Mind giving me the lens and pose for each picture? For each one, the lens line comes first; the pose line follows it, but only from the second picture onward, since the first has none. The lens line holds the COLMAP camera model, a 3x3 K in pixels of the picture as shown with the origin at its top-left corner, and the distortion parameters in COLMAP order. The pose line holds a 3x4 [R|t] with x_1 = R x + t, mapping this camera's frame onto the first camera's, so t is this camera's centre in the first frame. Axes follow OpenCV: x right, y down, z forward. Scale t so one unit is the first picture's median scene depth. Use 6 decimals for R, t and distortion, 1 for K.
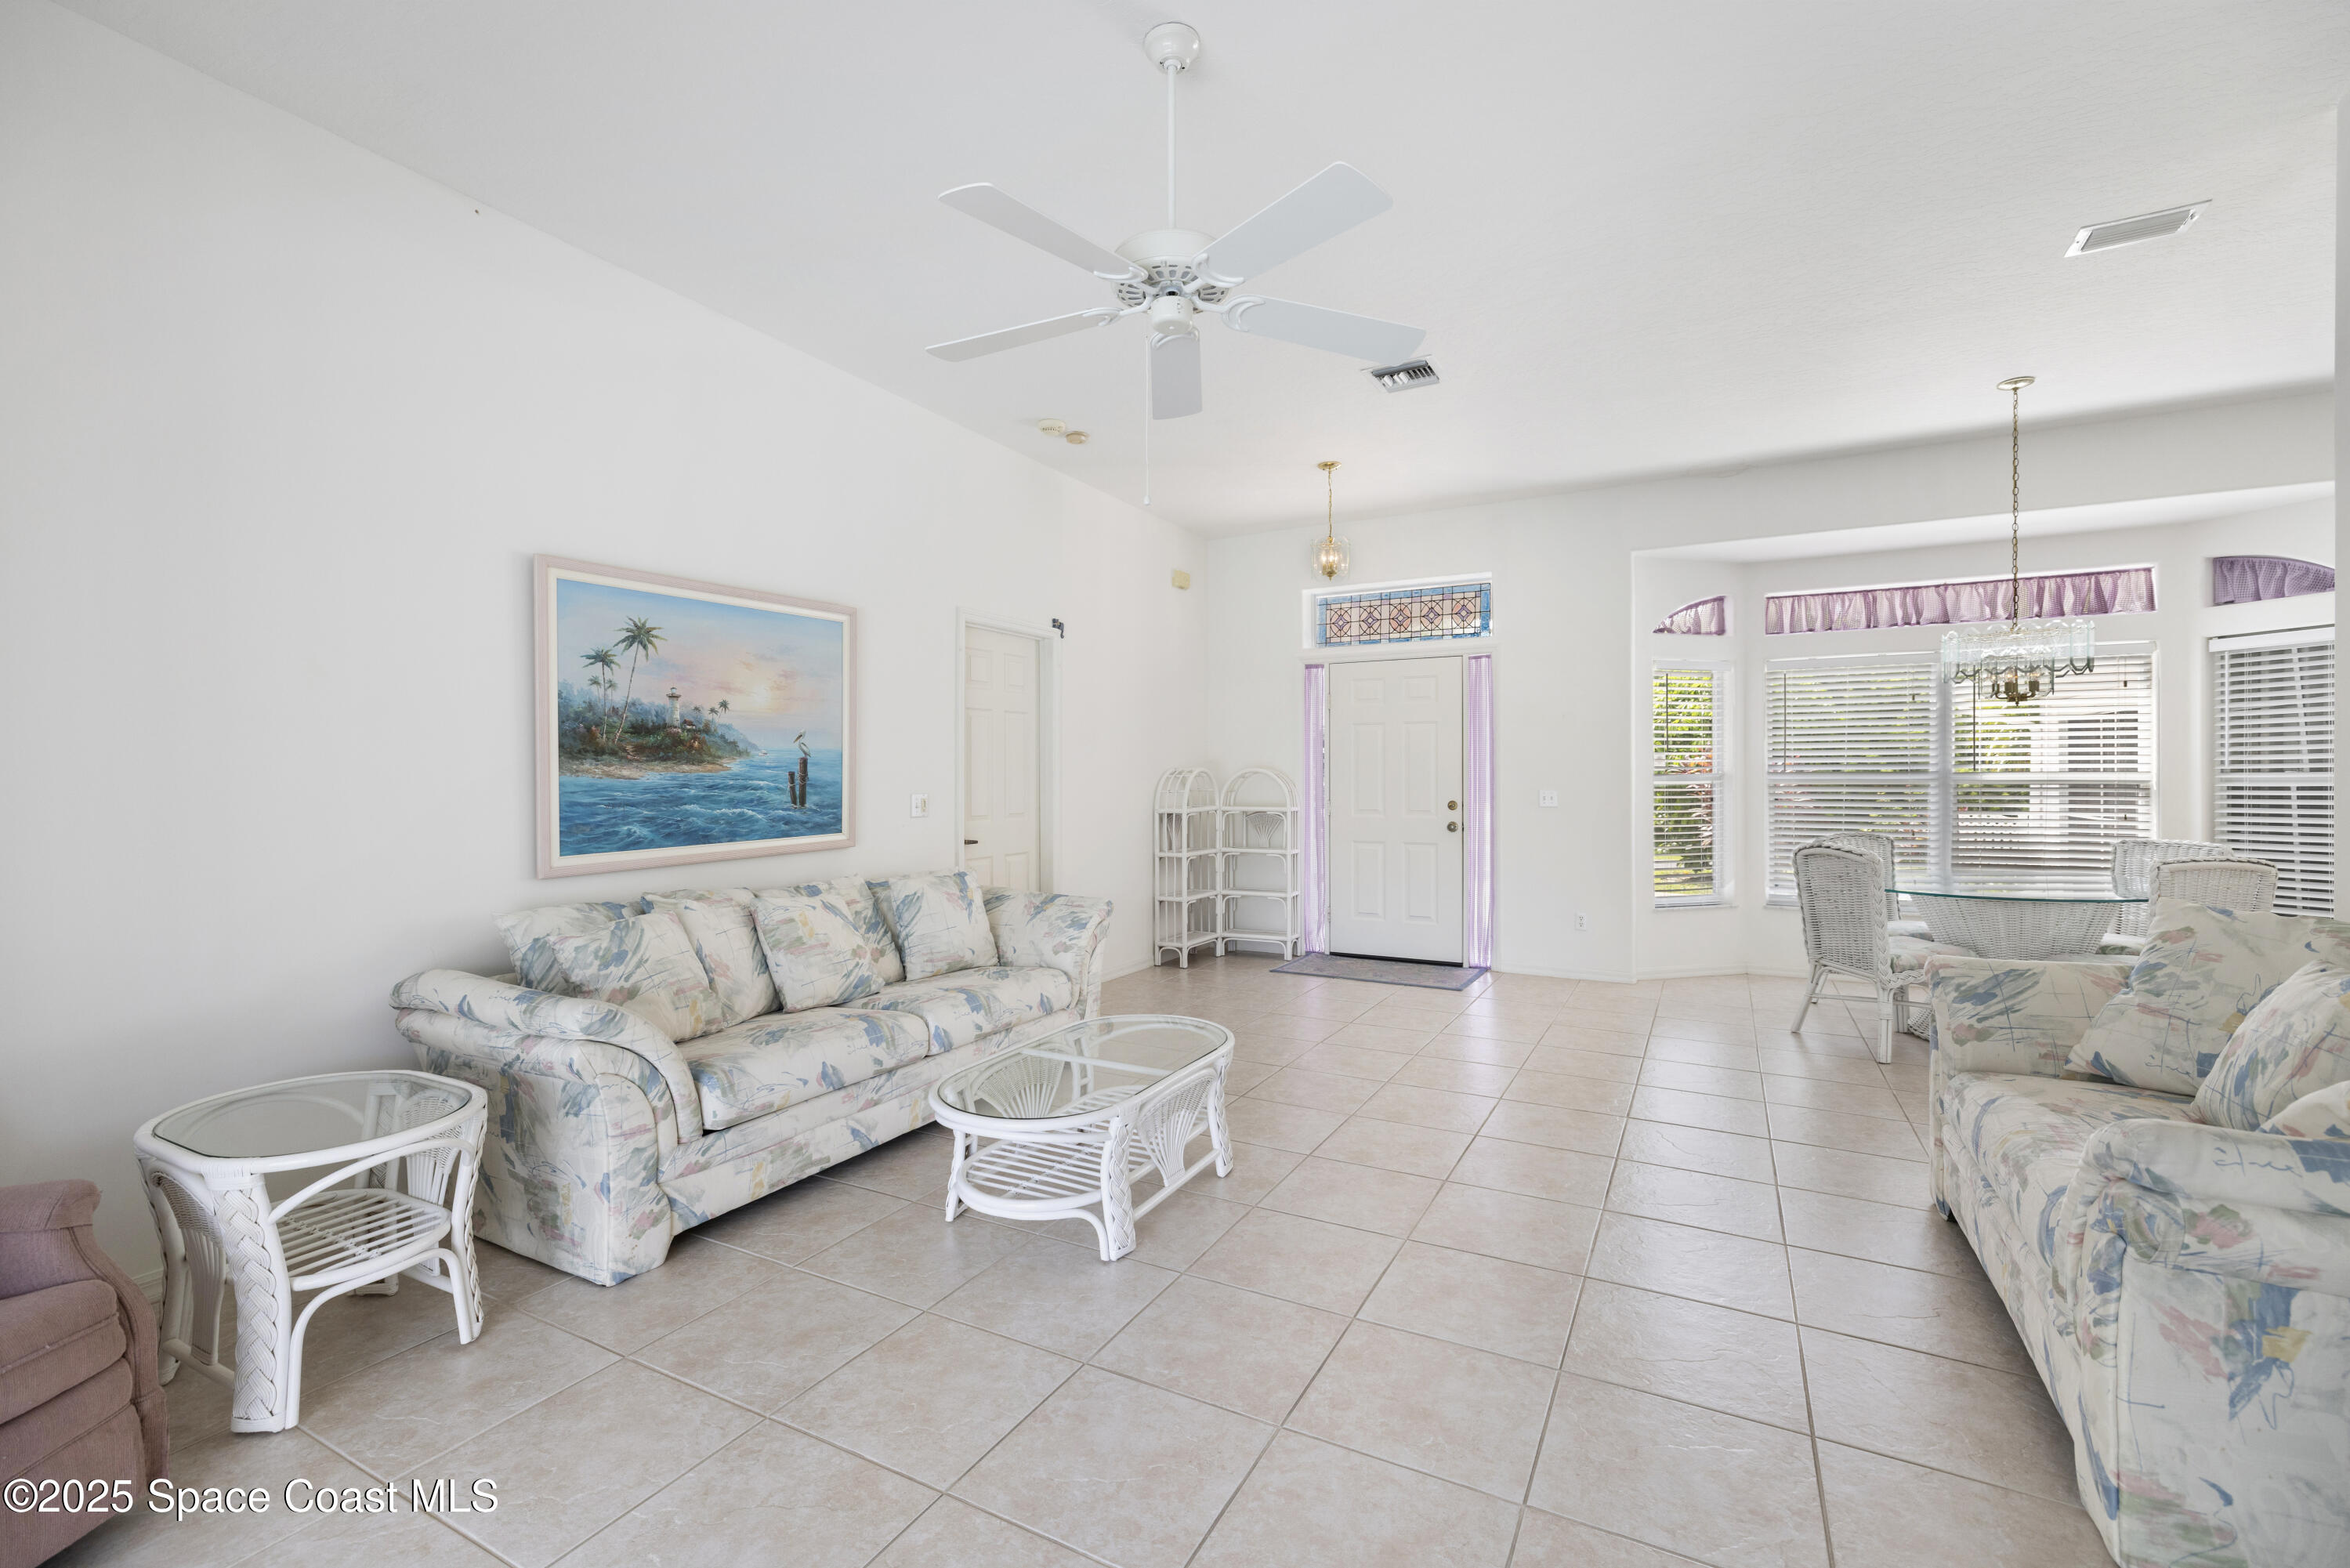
lens RADIAL K [[1008.9, 0, 1154.9], [0, 1008.9, 781.9], [0, 0, 1]] dist [0.004469, 0.000958]
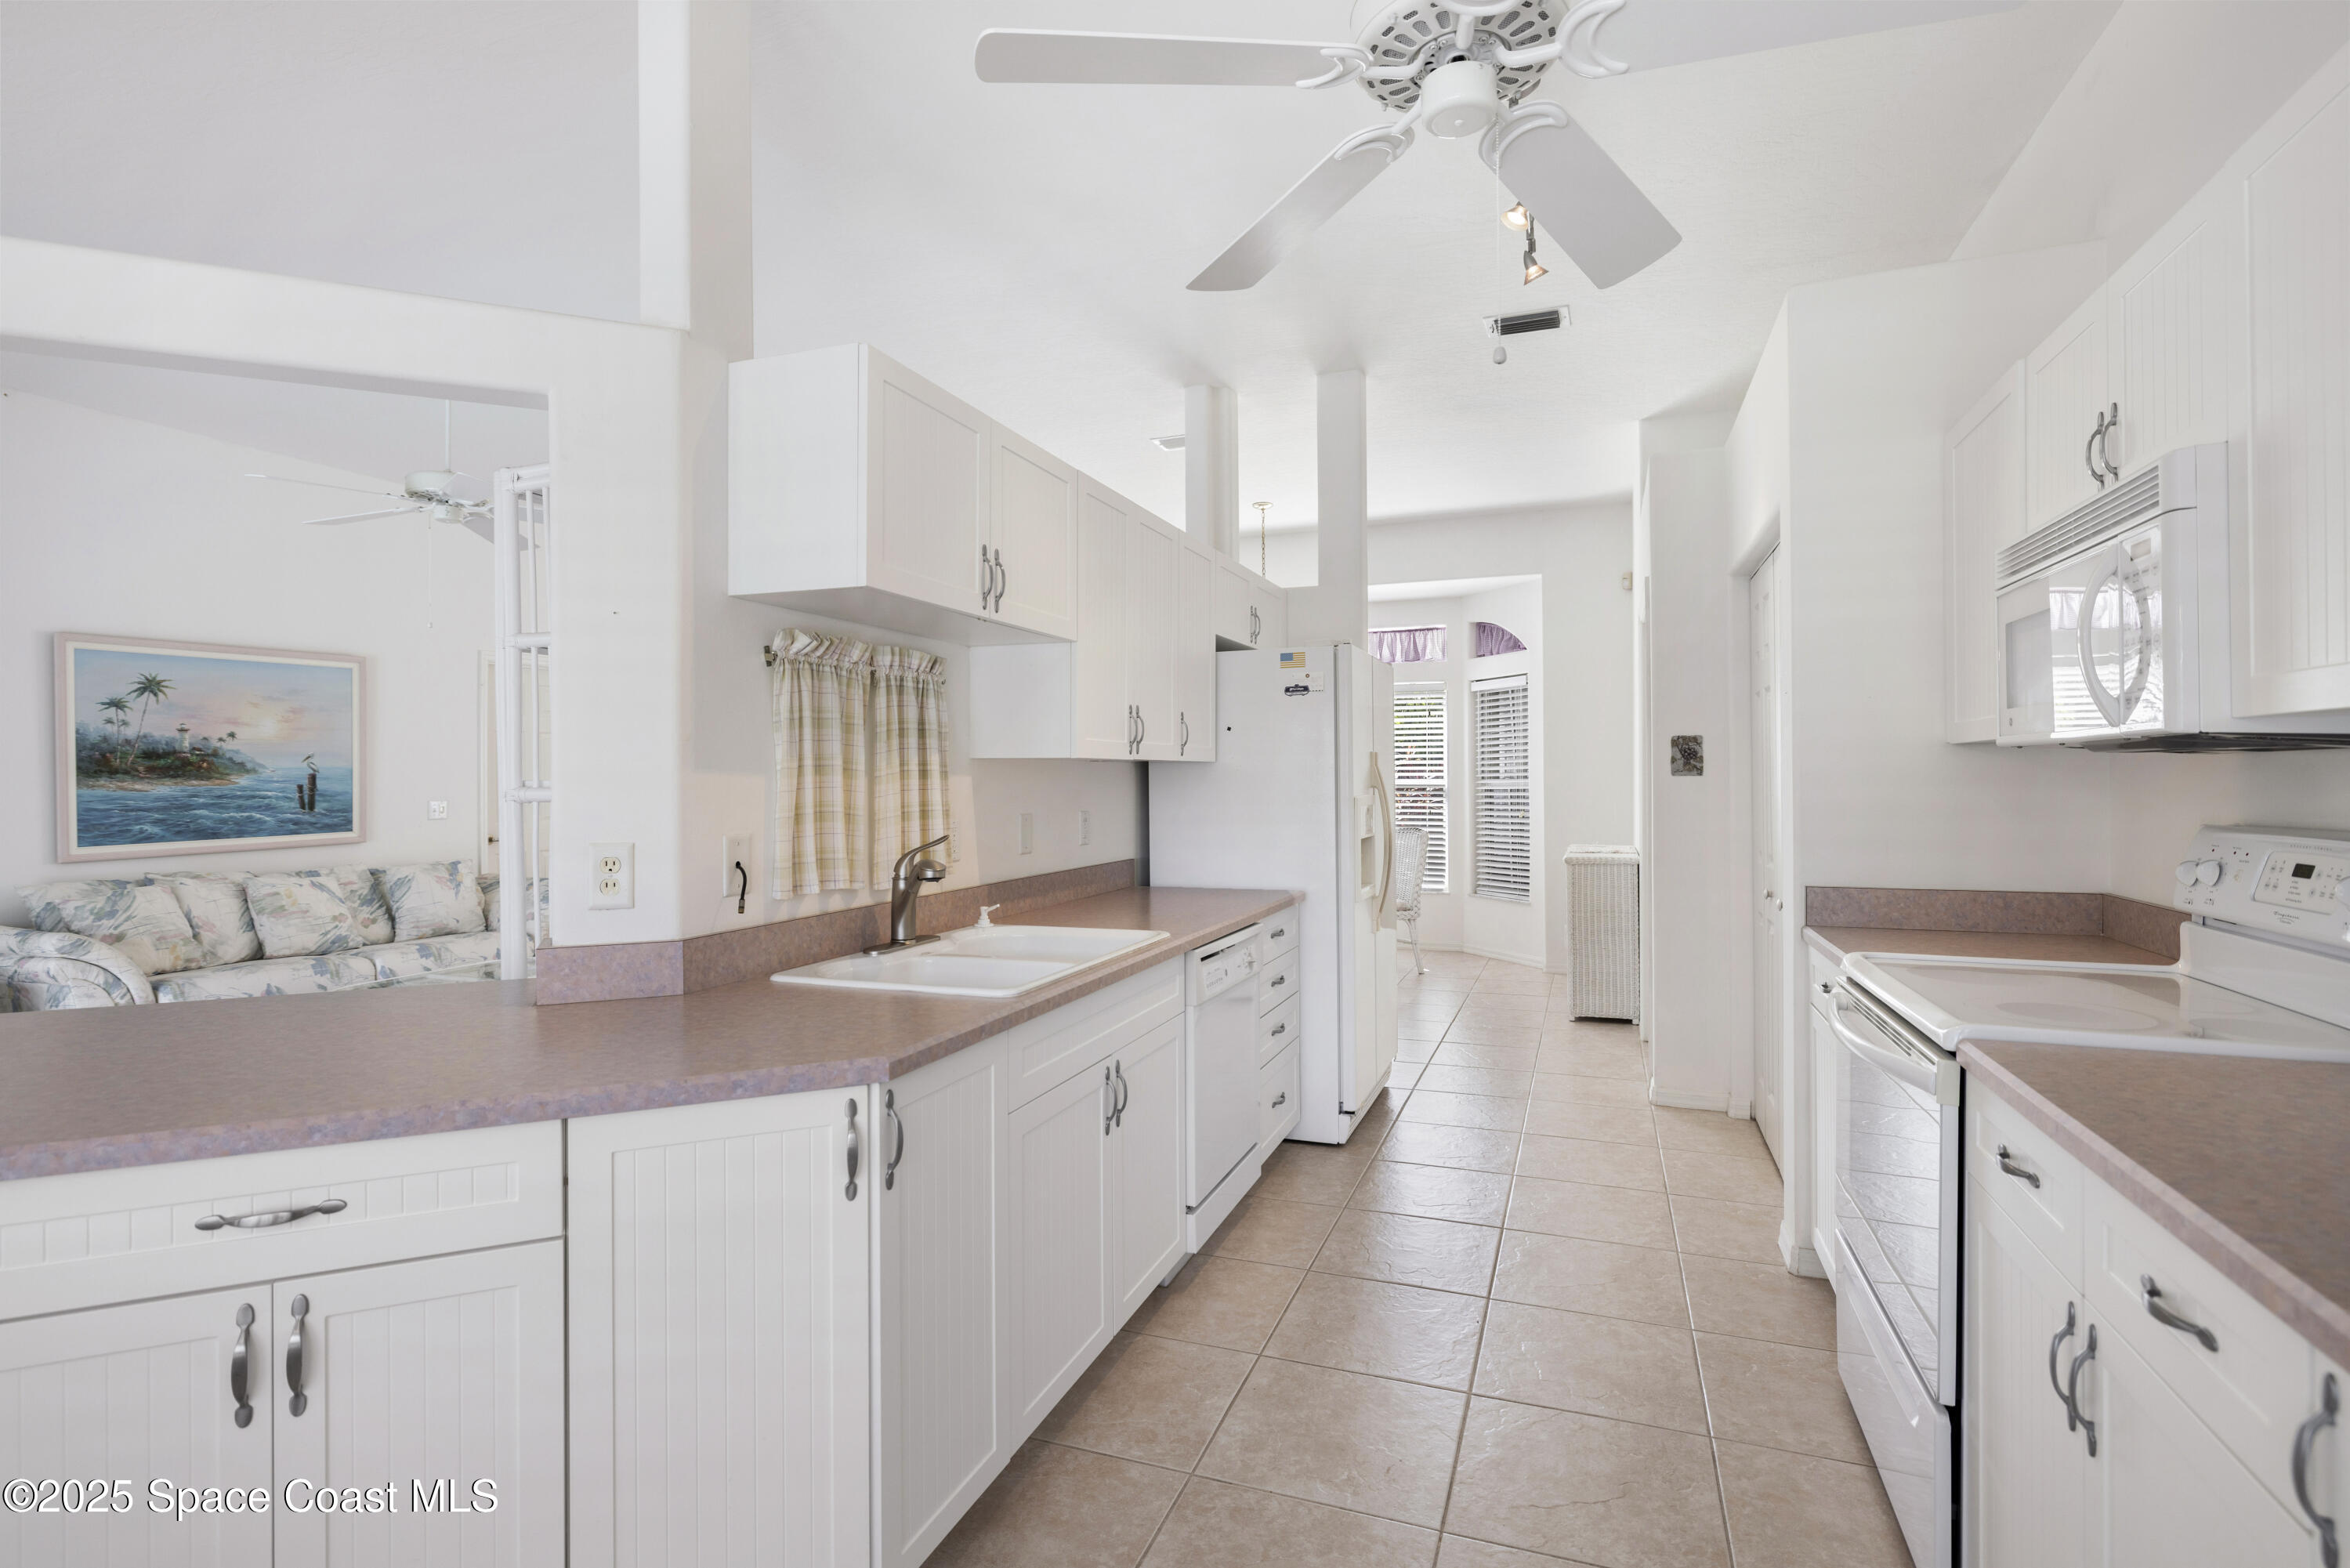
lens RADIAL K [[1138.2, 0, 1171.5], [0, 1138.2, 777.8], [0, 0, 1]] dist [-0.003065, 0.002878]
pose [[0.991348, -0.003546, 0.131212, 0.600127], [0.004376, 0.999972, -0.006043, -0.005270], [-0.131187, 0.006565, 0.991336, -0.645792]]
